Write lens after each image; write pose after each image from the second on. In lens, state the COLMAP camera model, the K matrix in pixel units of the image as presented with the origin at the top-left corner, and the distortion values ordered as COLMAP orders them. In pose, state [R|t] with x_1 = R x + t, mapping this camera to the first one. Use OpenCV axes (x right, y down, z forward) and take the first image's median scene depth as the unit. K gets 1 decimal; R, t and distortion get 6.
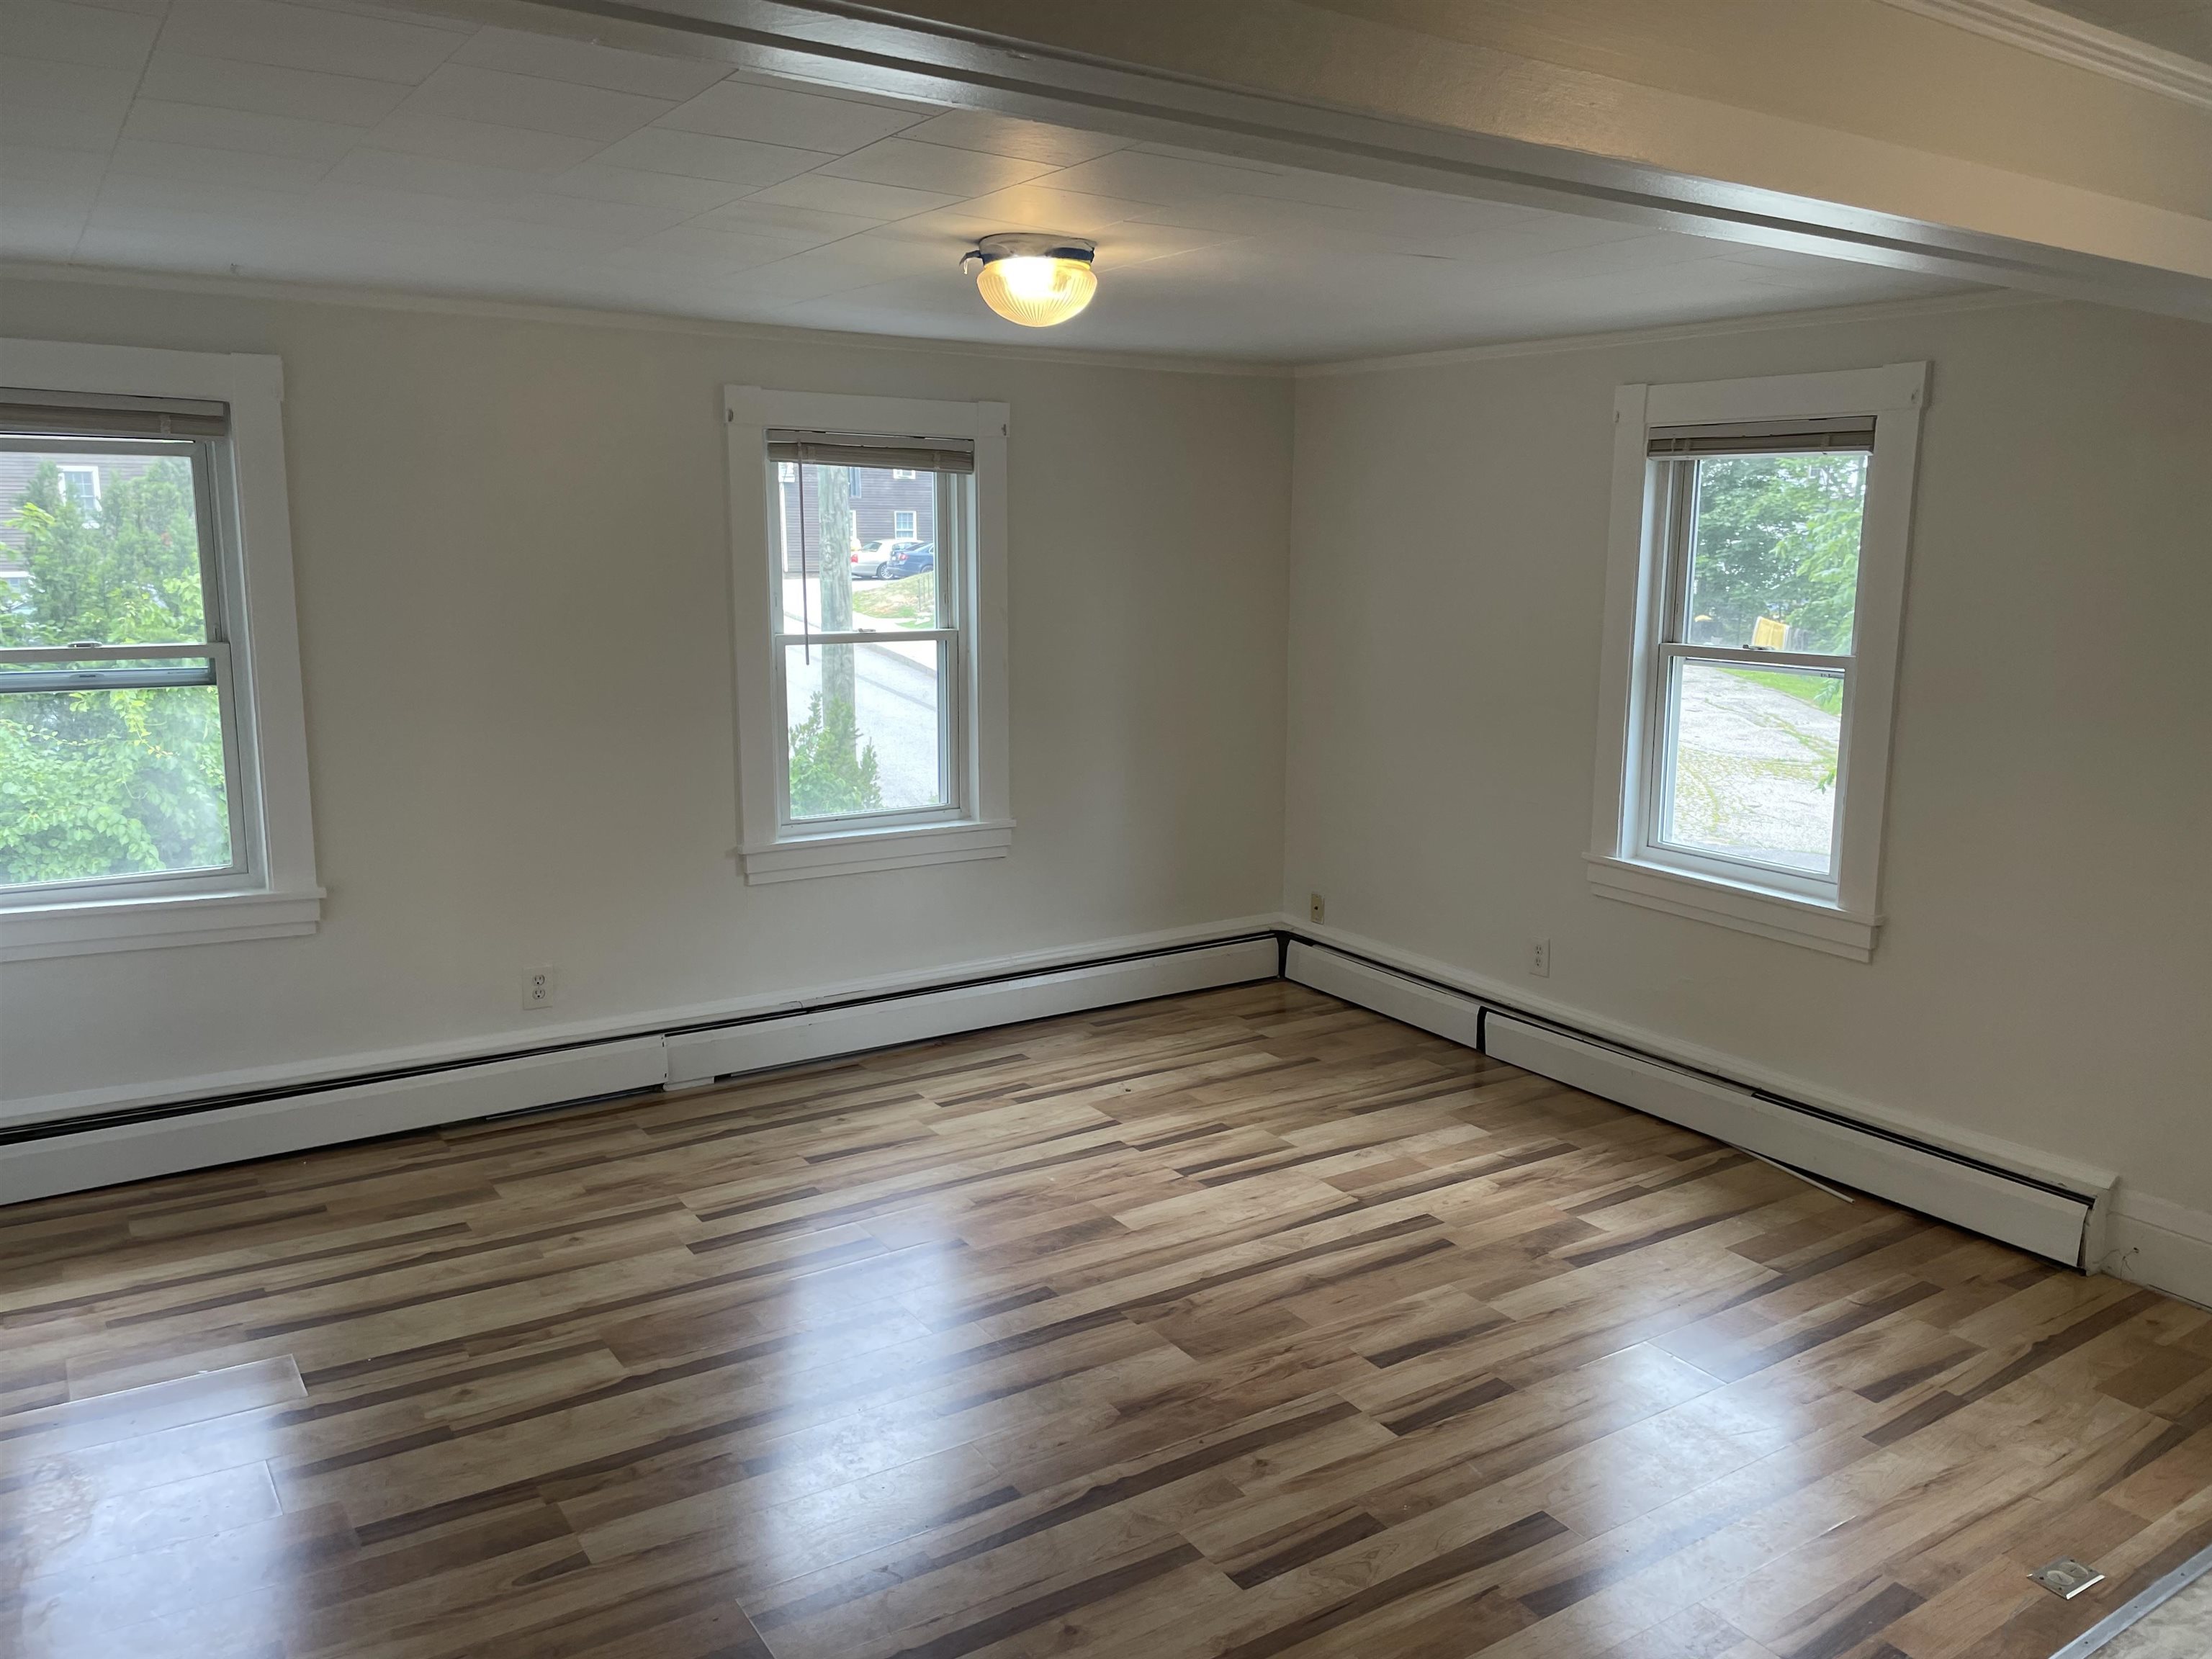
lens RADIAL K [[1702.6, 0, 1088.0], [0, 1702.6, 815.1], [0, 0, 1]] dist [0.090926, -0.127039]
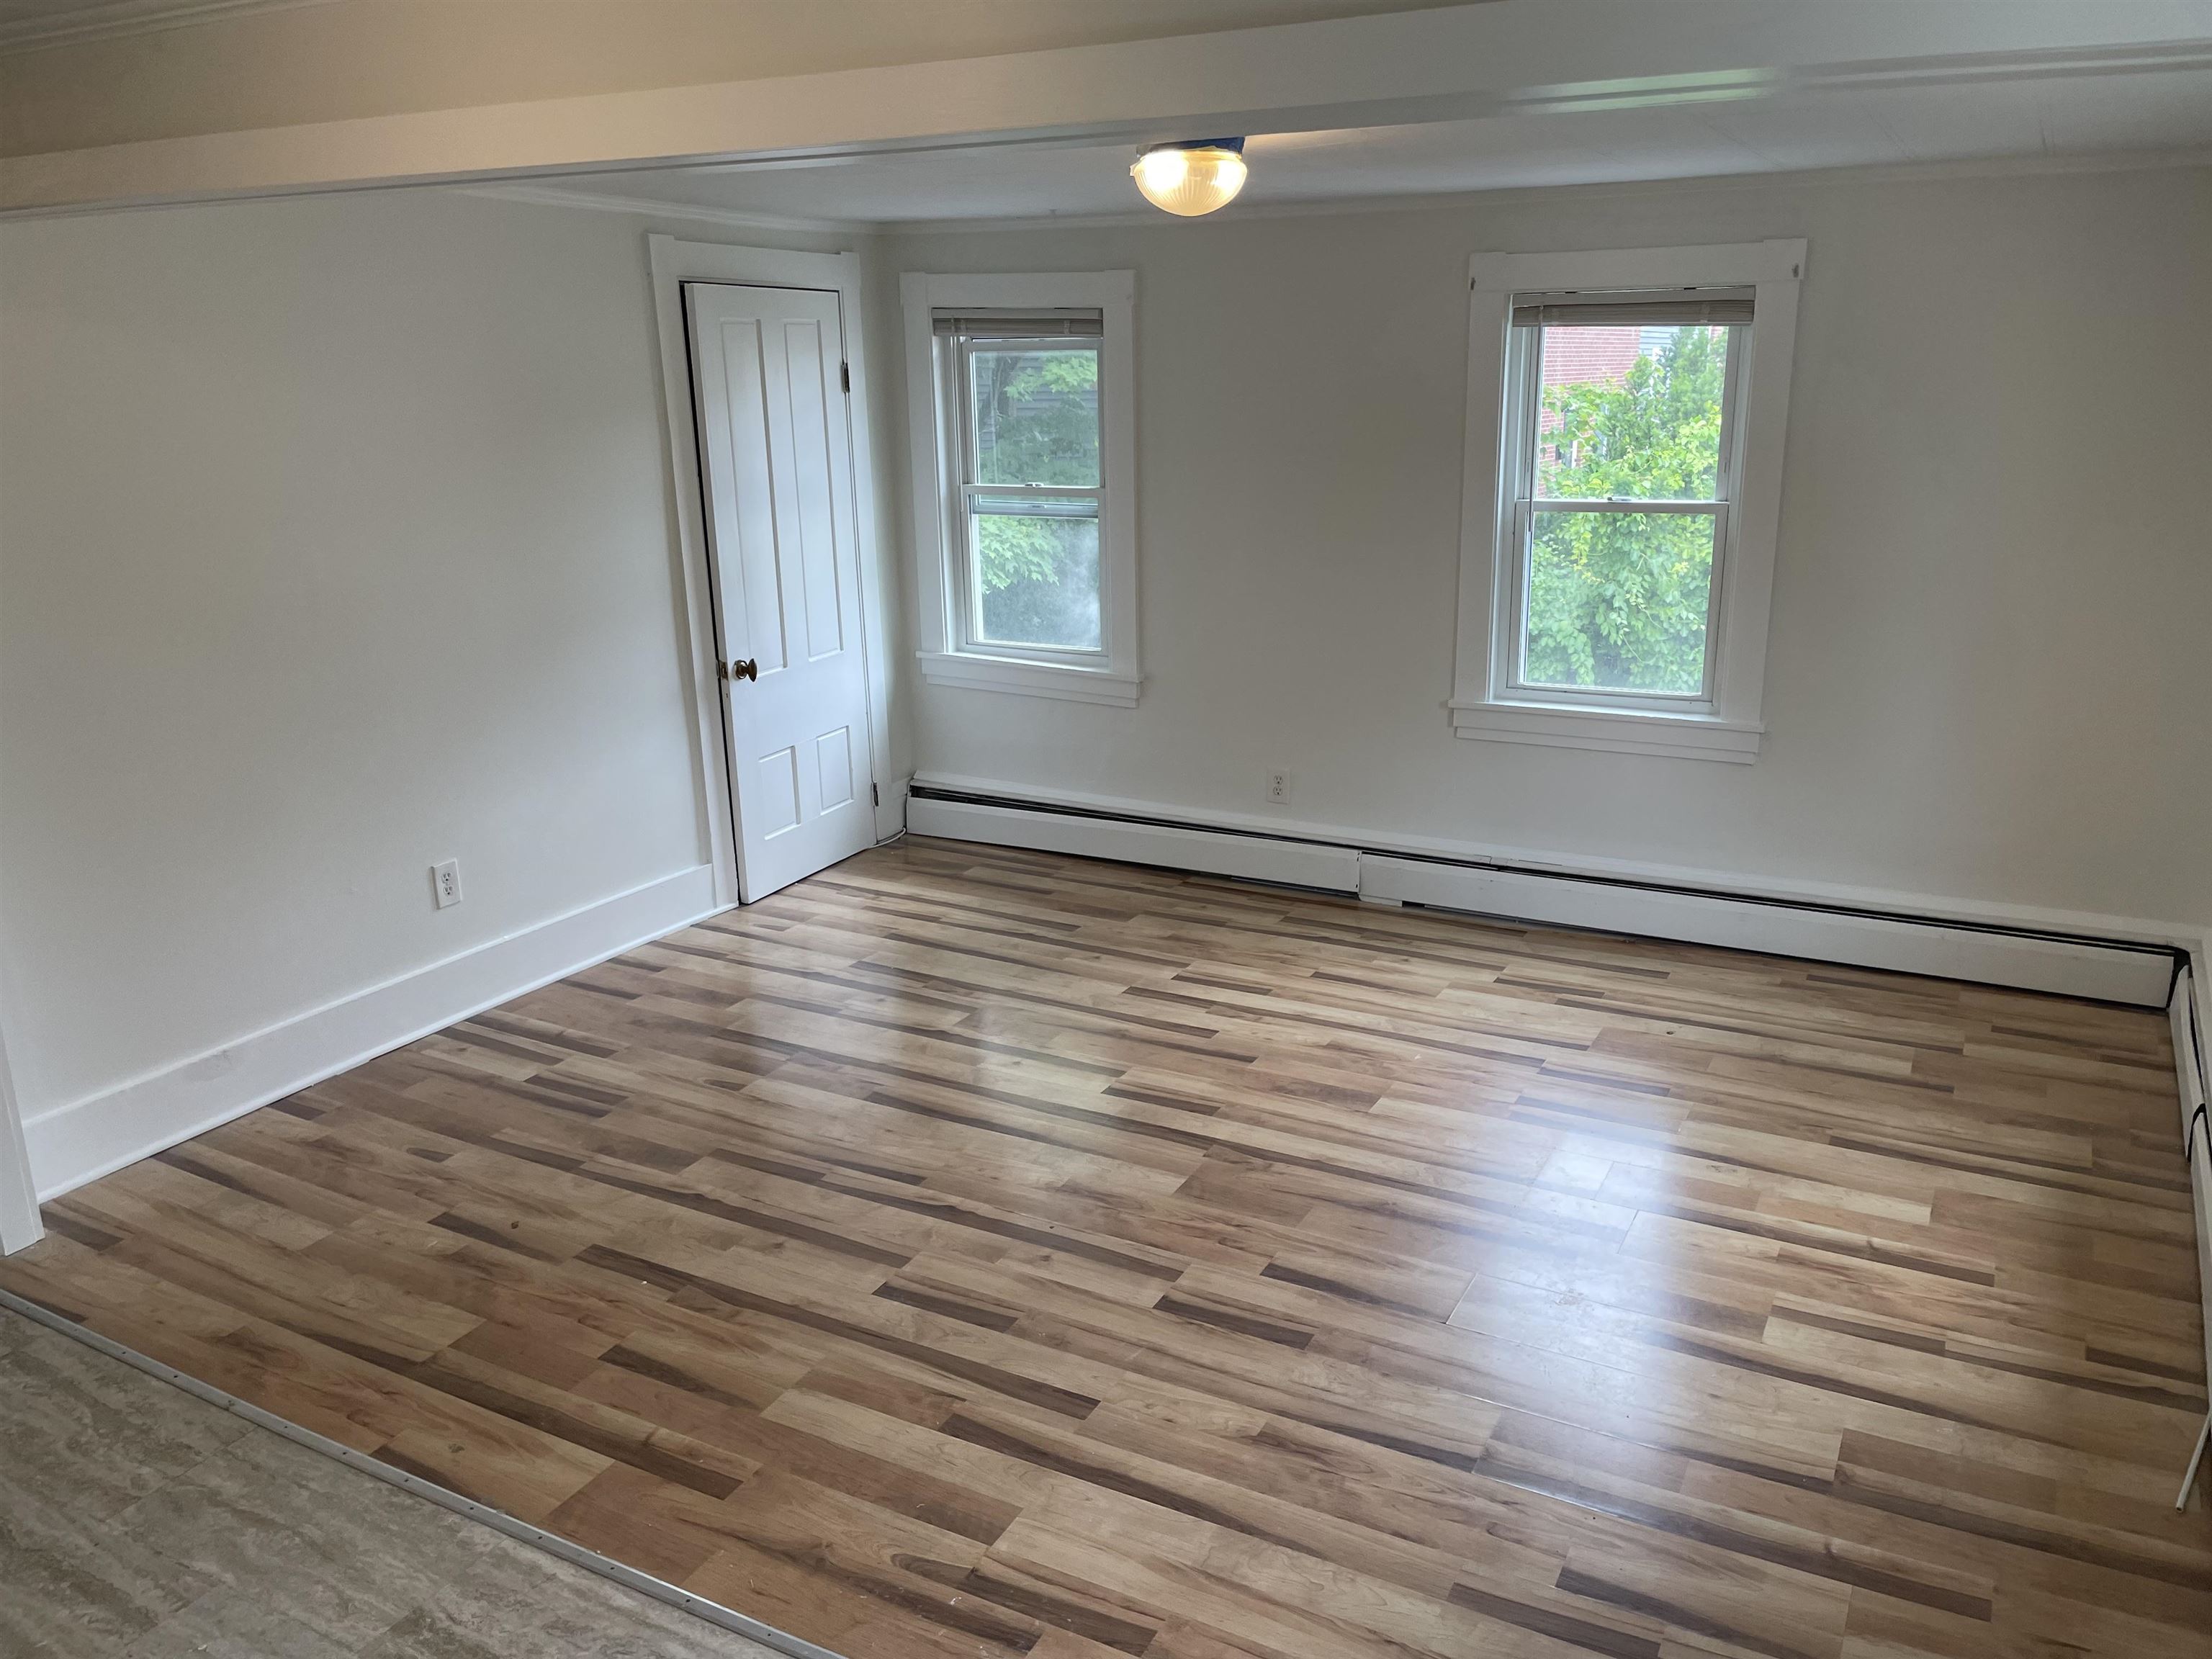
lens RADIAL K [[1702.6, 0, 1102.3], [0, 1702.6, 834.0], [0, 0, 1]] dist [0.090926, -0.127039]
pose [[0.456955, 0.220443, -0.861741, 0.649020], [-0.128680, 0.974995, 0.181179, -0.066175], [0.880133, 0.028099, 0.473895, 0.310343]]
